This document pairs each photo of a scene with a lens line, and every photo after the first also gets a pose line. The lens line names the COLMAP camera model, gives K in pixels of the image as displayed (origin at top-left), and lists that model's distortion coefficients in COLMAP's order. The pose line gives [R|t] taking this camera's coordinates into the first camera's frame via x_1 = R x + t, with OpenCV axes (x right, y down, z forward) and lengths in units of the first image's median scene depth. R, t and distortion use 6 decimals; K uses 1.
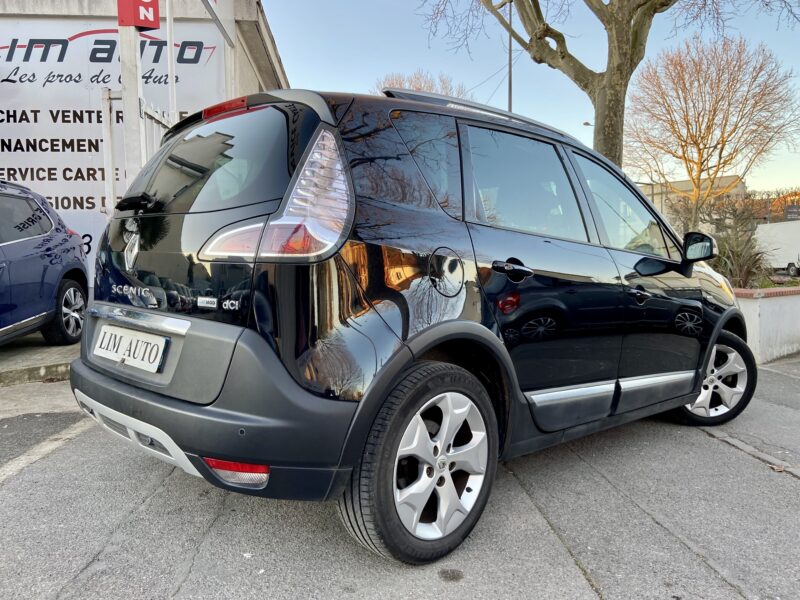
lens RADIAL K [[594.1, 0, 398.5], [0, 594.1, 288.8], [0, 0, 1]] dist [0.087126, -0.115077]
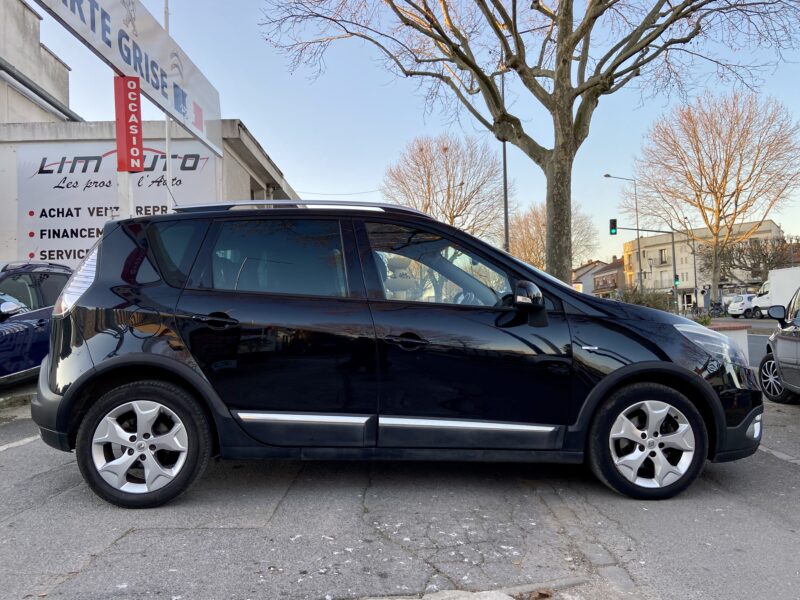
lens RADIAL K [[594.1, 0, 398.5], [0, 594.1, 288.8], [0, 0, 1]] dist [0.087126, -0.115077]
pose [[0.996958, -0.020121, -0.075302, 0.189748], [0.013719, 0.996321, -0.084597, 0.009174], [0.076727, 0.083307, 0.993566, -0.244179]]
